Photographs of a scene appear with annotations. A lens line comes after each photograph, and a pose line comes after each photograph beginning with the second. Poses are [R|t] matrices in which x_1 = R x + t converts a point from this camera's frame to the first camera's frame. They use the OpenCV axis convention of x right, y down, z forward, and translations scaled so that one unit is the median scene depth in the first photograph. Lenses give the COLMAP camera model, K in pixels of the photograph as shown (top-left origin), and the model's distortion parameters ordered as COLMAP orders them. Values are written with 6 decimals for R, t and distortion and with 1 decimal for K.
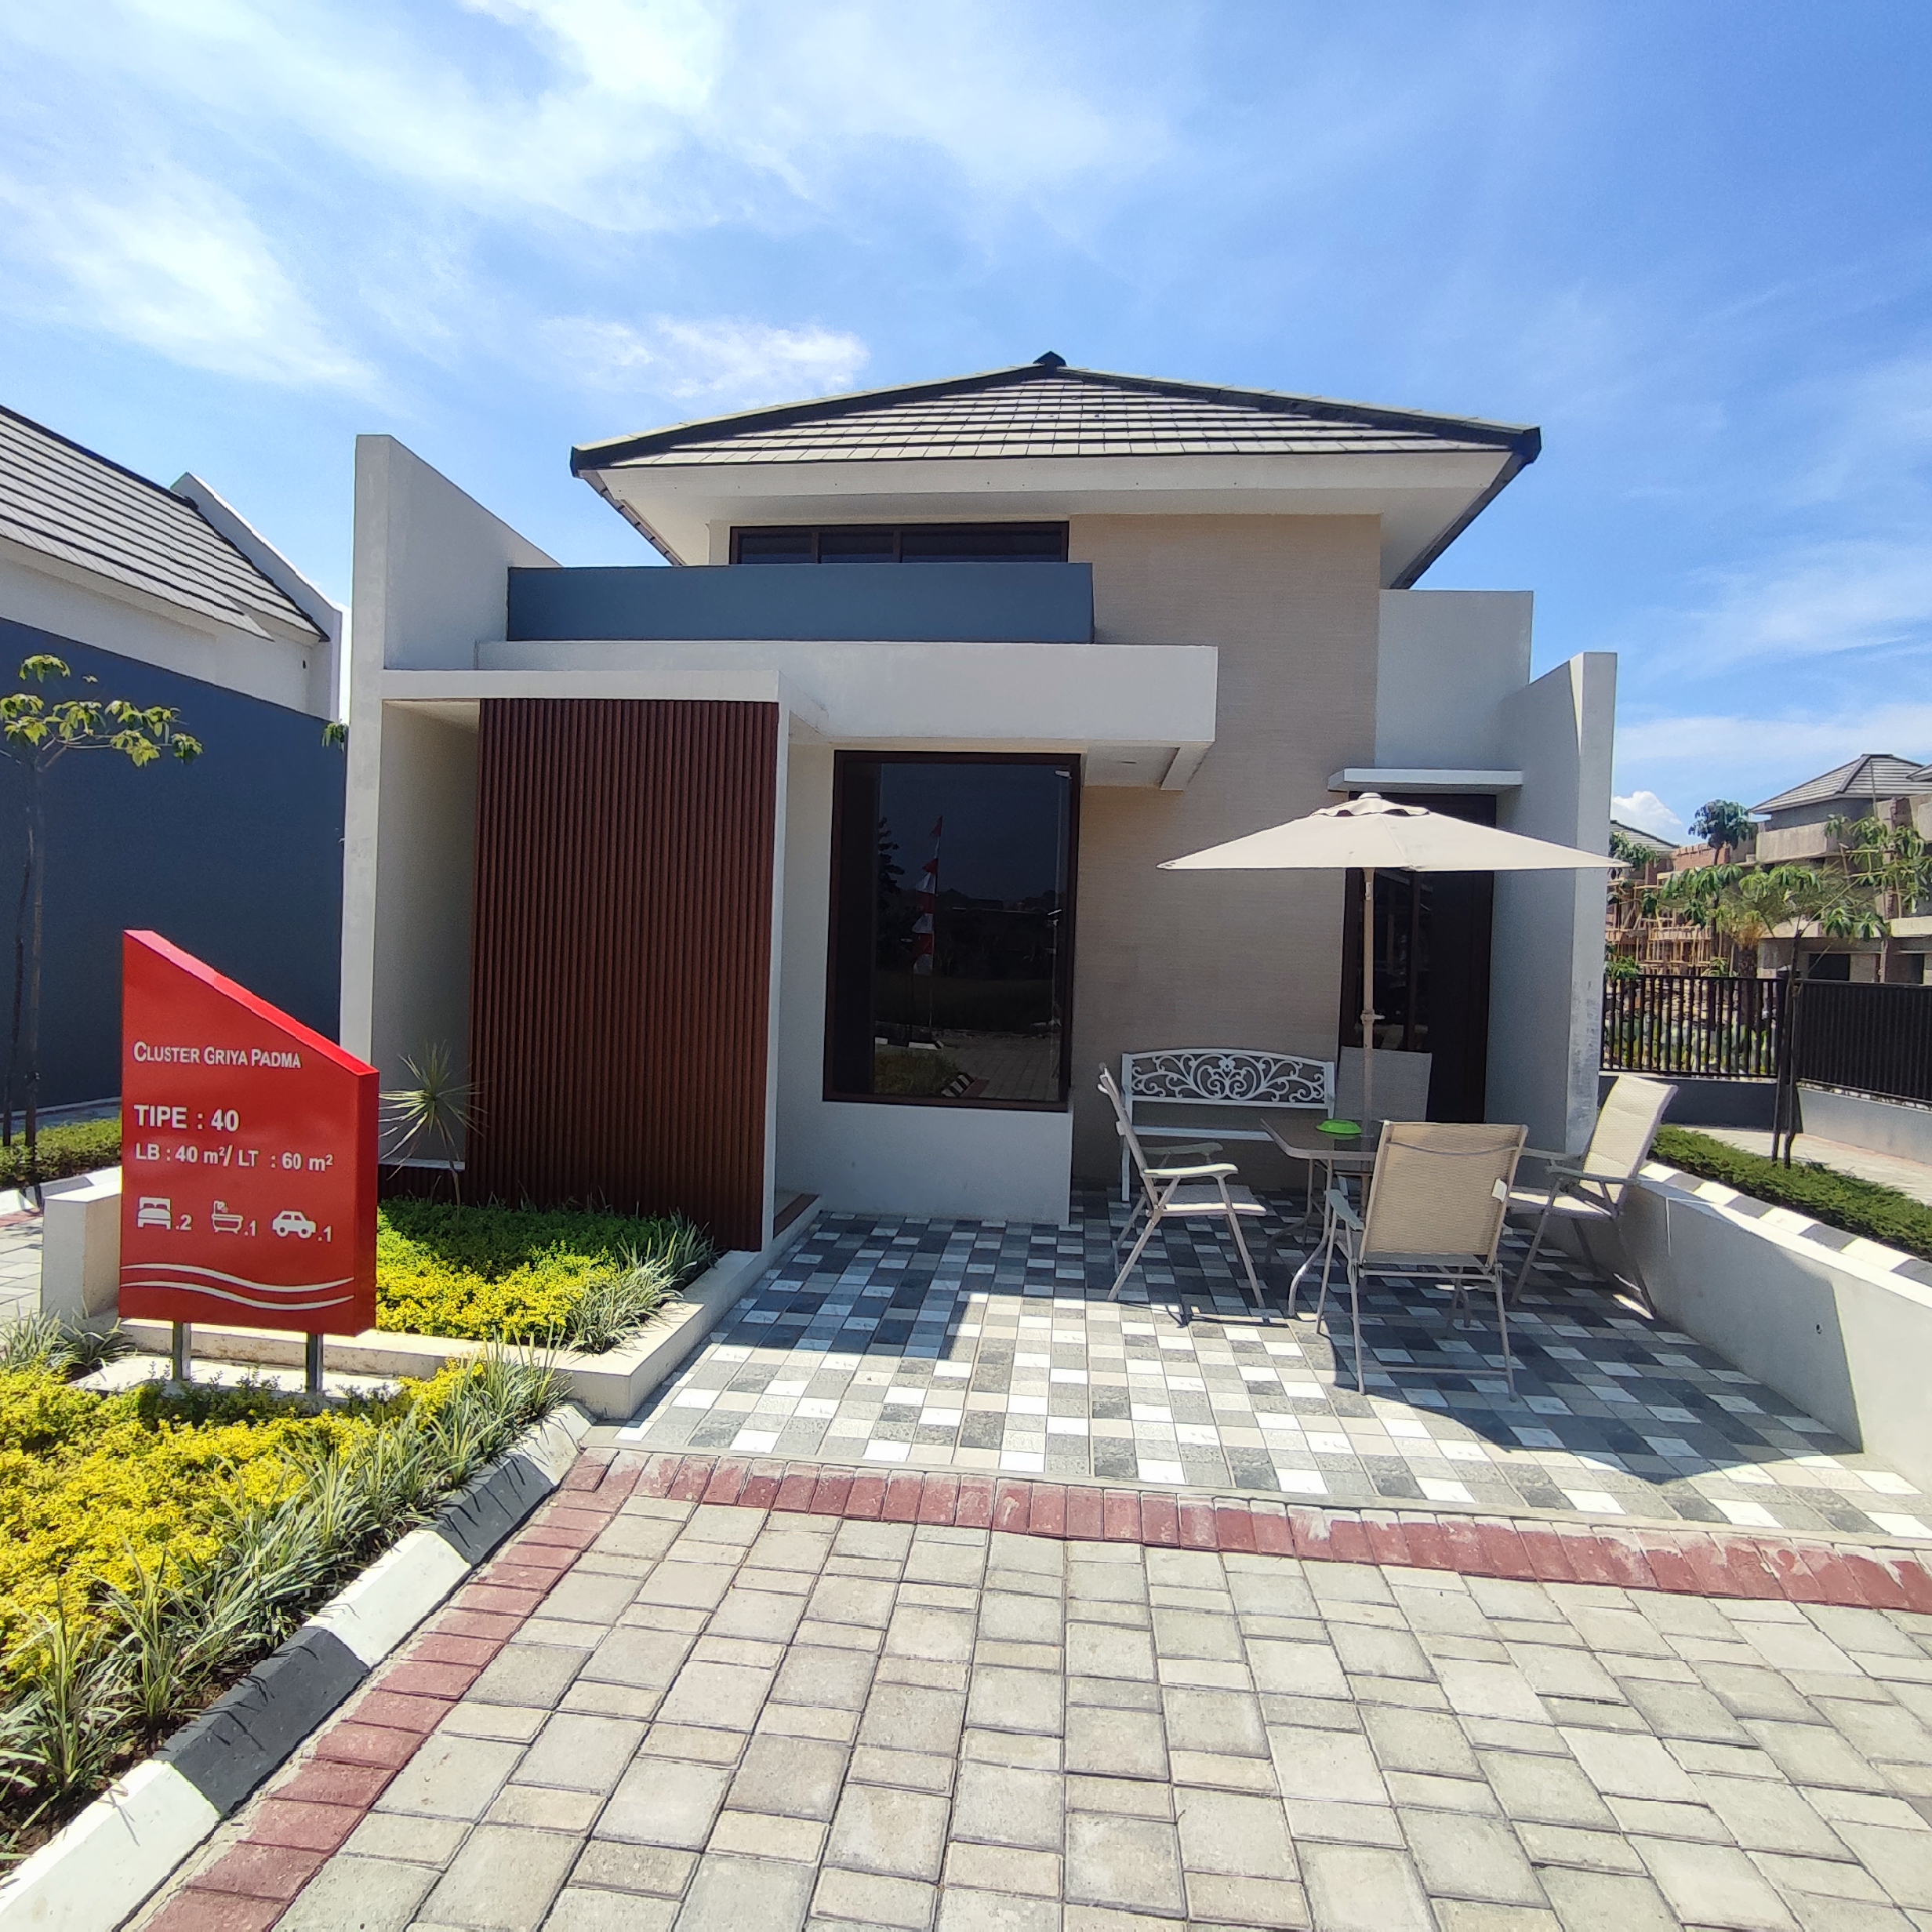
lens RADIAL K [[1201.1, 0, 960.5], [0, 1201.1, 968.9], [0, 0, 1]] dist [-0.054424, 0.019197]
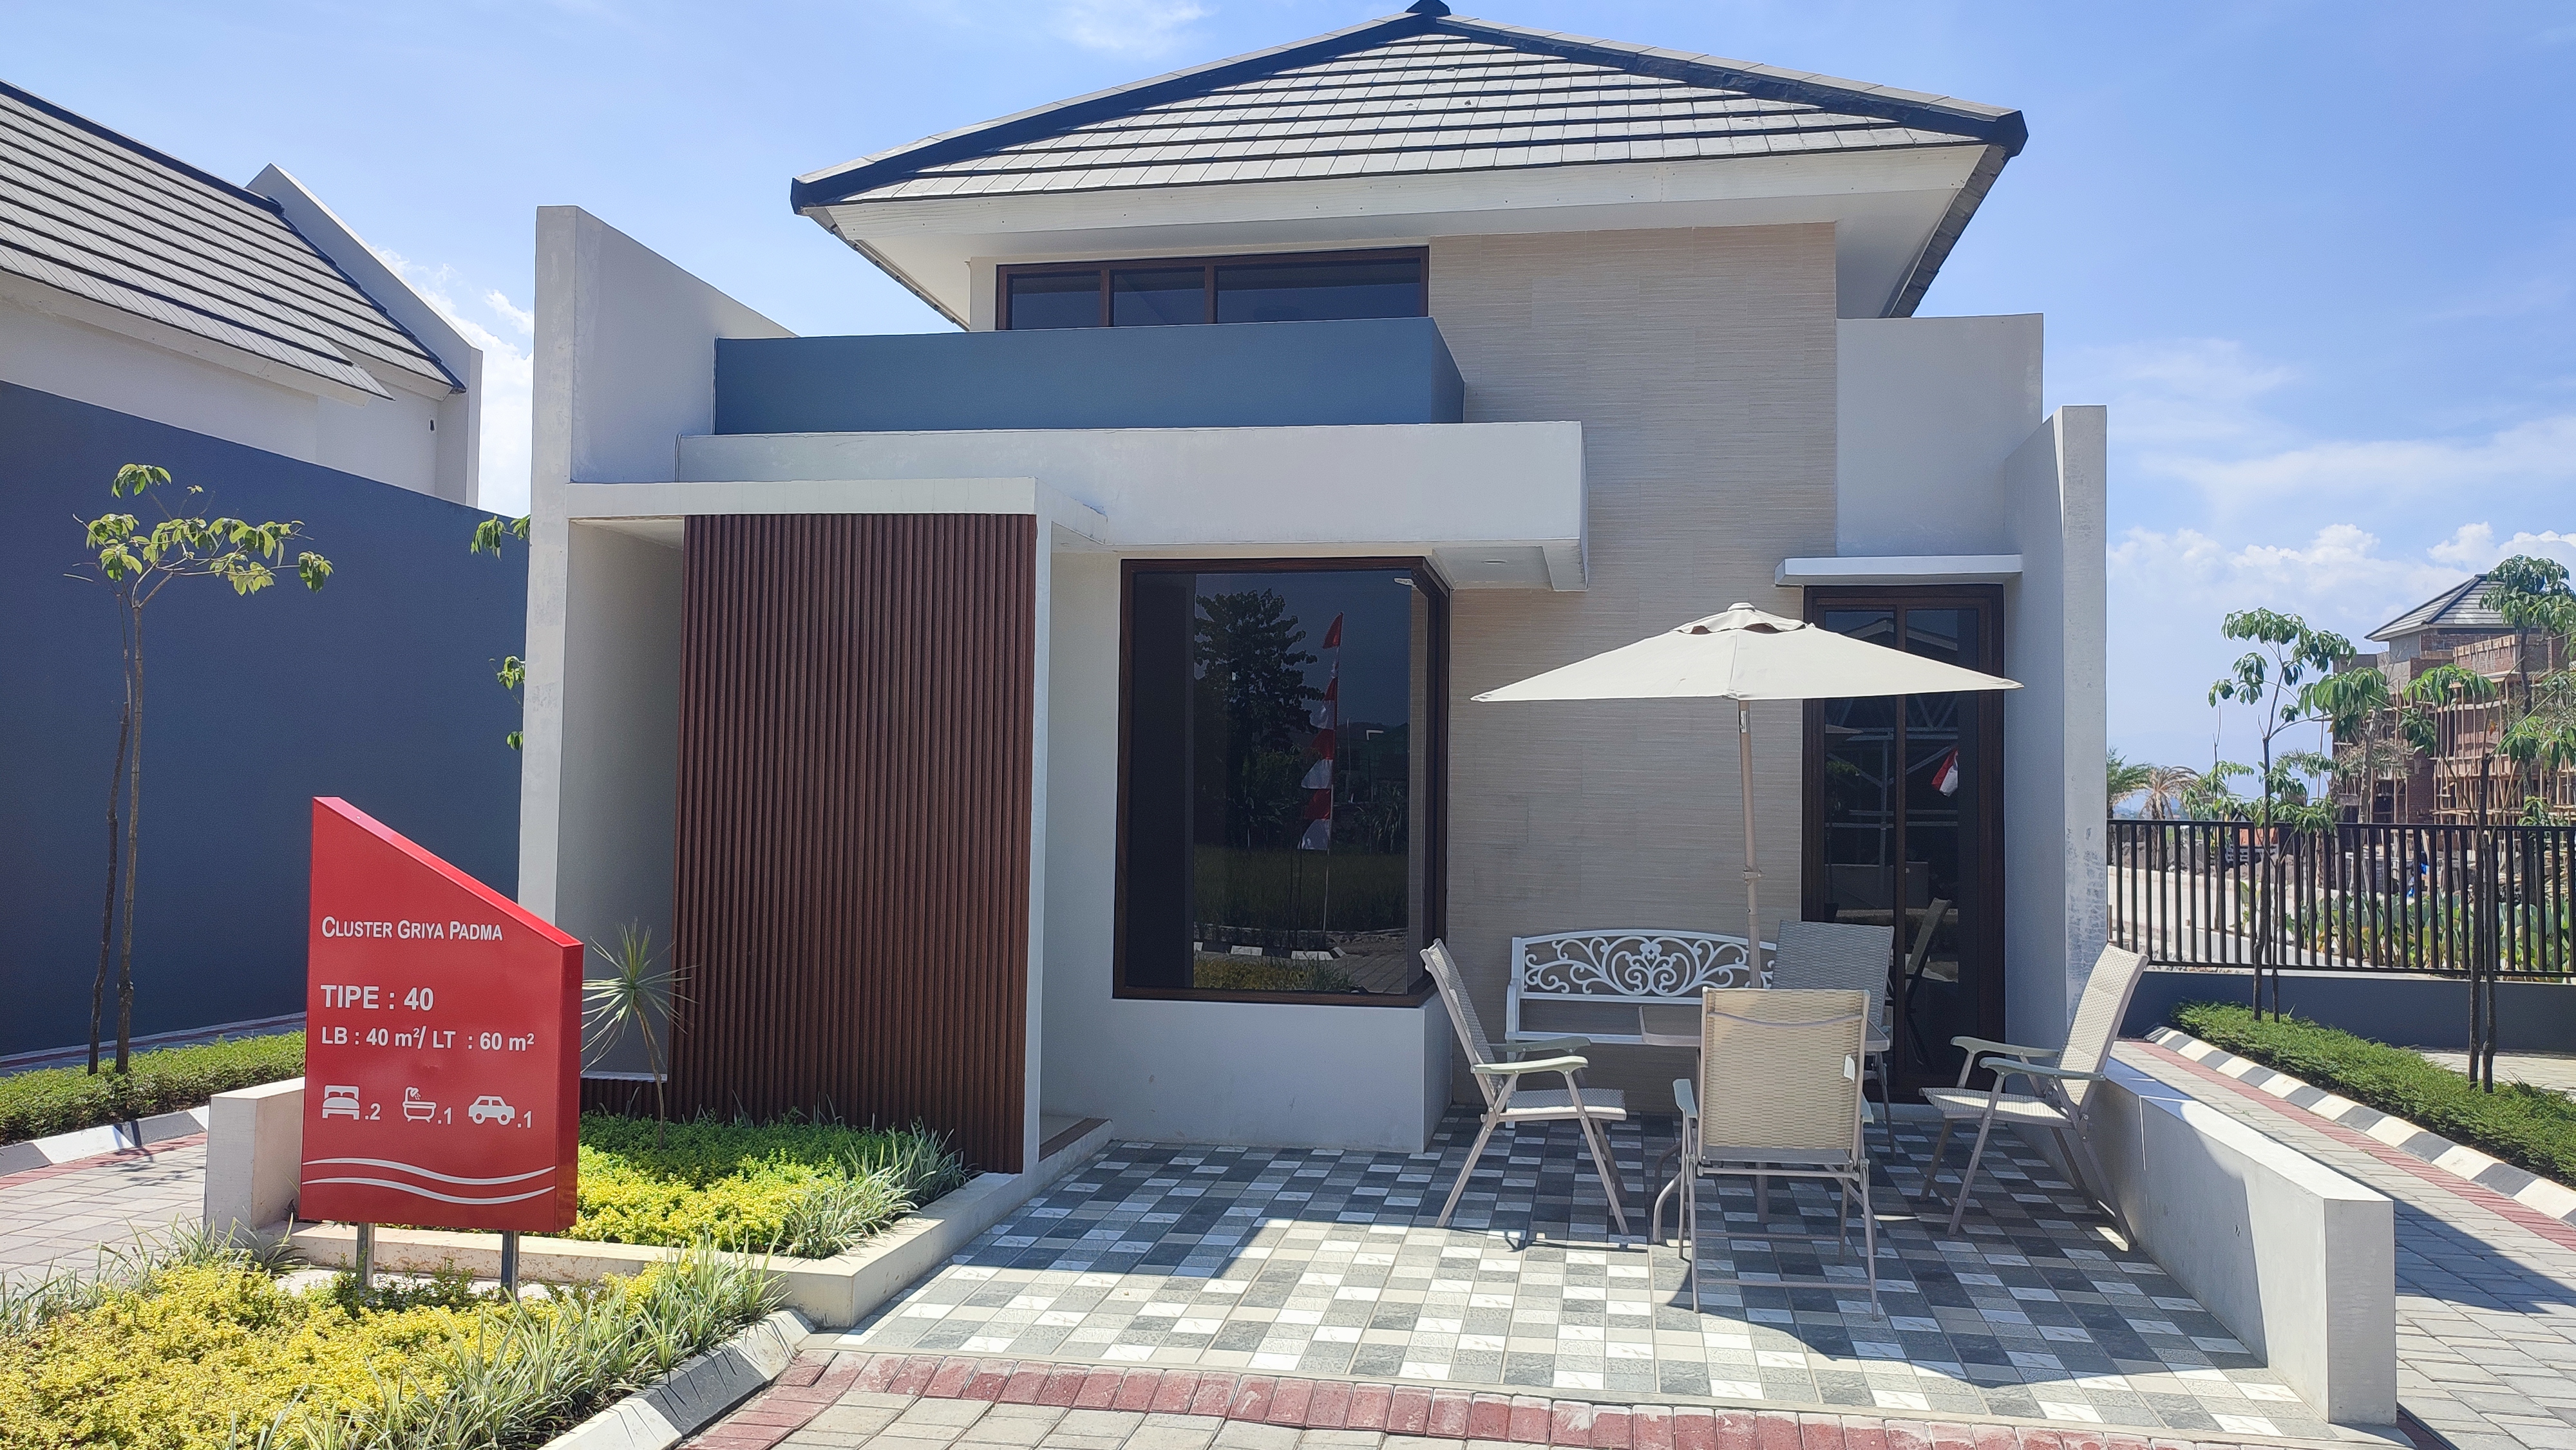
lens RADIAL K [[1883.4, 0, 1297.4], [0, 1883.4, 732.2], [0, 0, 1]] dist [-0.000573, -0.017774]
pose [[0.997835, -0.022373, -0.061851, 0.108821], [0.018738, 0.998098, -0.058737, 0.011990], [0.063048, 0.057450, 0.996356, -0.296650]]
